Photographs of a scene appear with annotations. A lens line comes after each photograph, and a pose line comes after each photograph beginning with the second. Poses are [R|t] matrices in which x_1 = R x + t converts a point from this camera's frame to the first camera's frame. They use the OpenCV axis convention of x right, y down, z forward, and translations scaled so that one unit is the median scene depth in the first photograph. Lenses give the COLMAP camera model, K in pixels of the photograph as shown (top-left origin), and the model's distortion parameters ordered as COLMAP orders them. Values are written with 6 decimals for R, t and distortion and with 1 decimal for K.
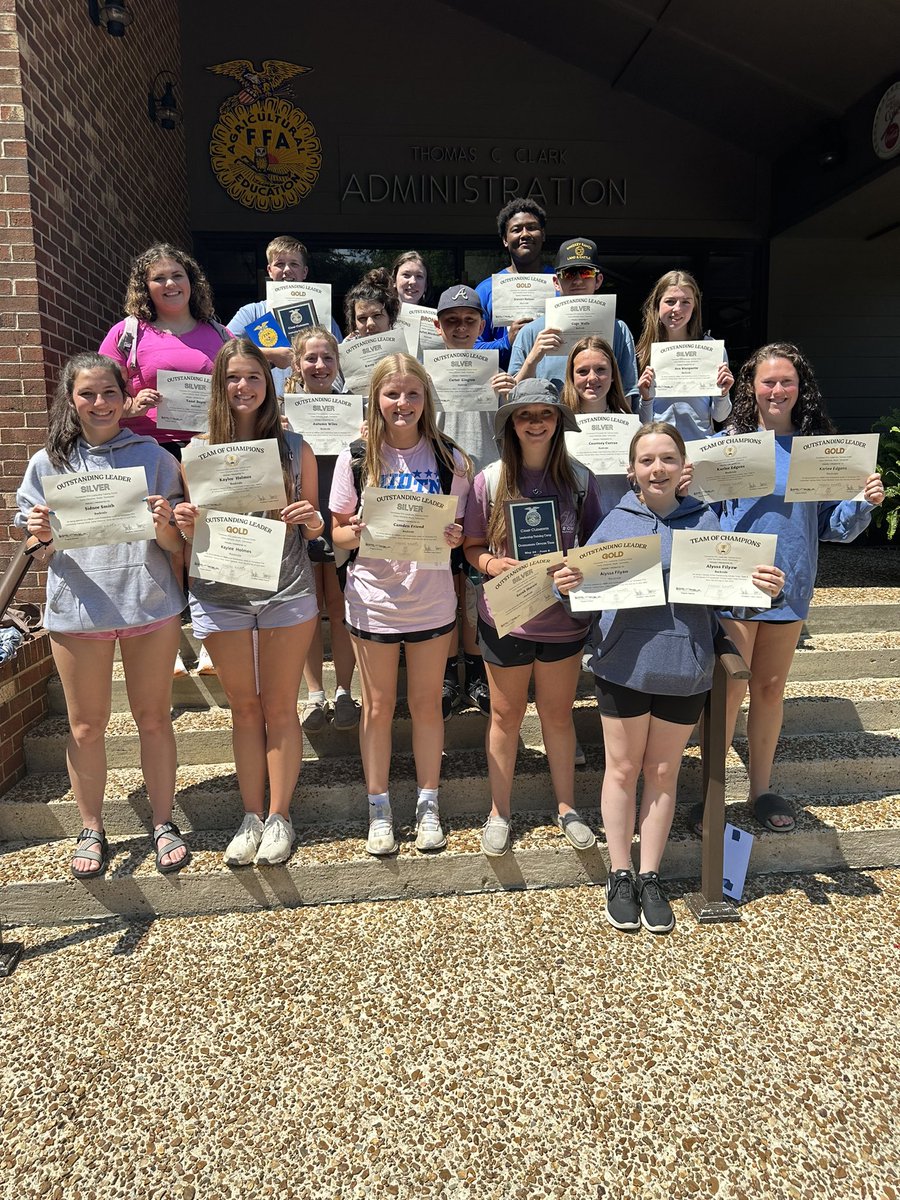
lens RADIAL K [[969.8, 0, 452.6], [0, 969.8, 594.5], [0, 0, 1]] dist [0.041852, -0.065341]
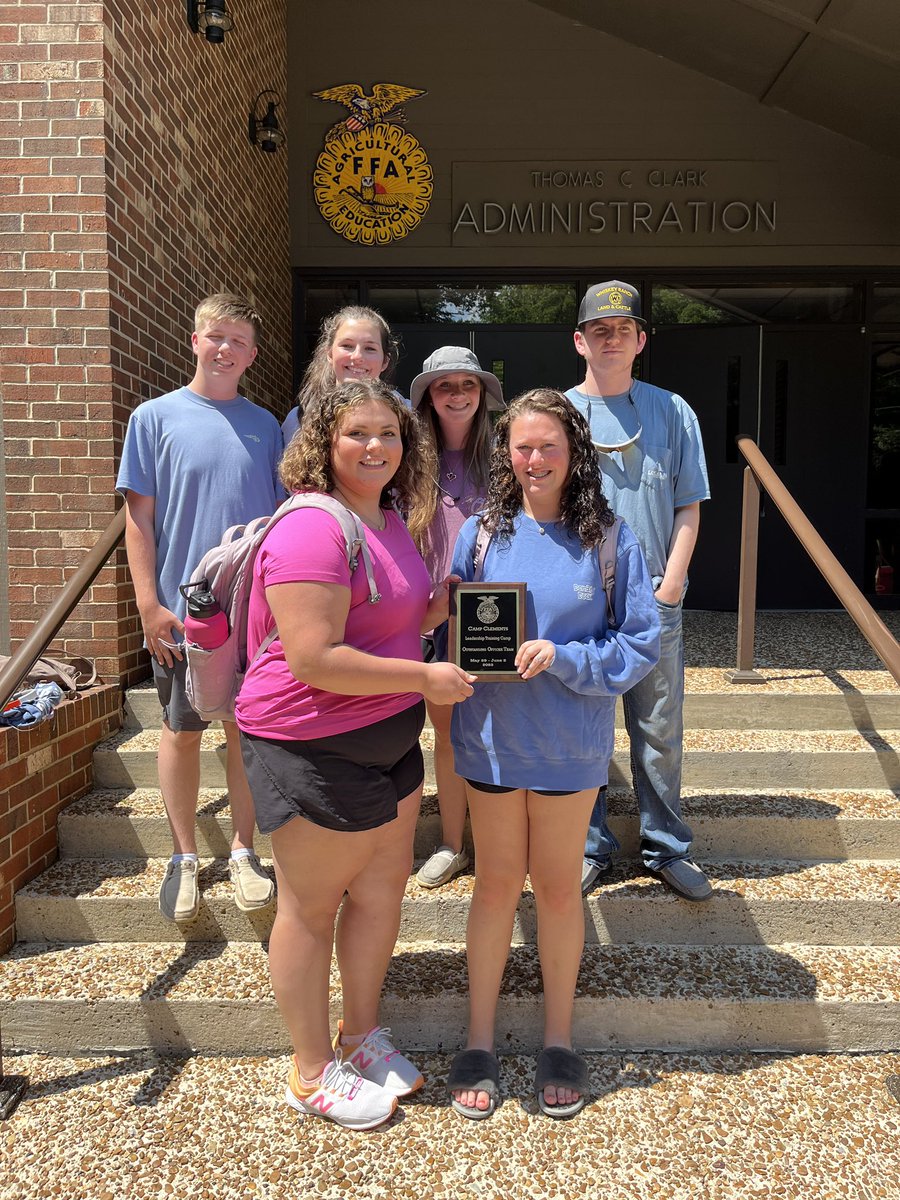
lens RADIAL K [[969.8, 0, 441.5], [0, 969.8, 598.1], [0, 0, 1]] dist [0.041852, -0.065341]
pose [[0.993420, 0.023914, -0.112004, -0.022850], [-0.033278, 0.996035, -0.082501, 0.020425], [0.109587, 0.085686, 0.990277, 0.203876]]
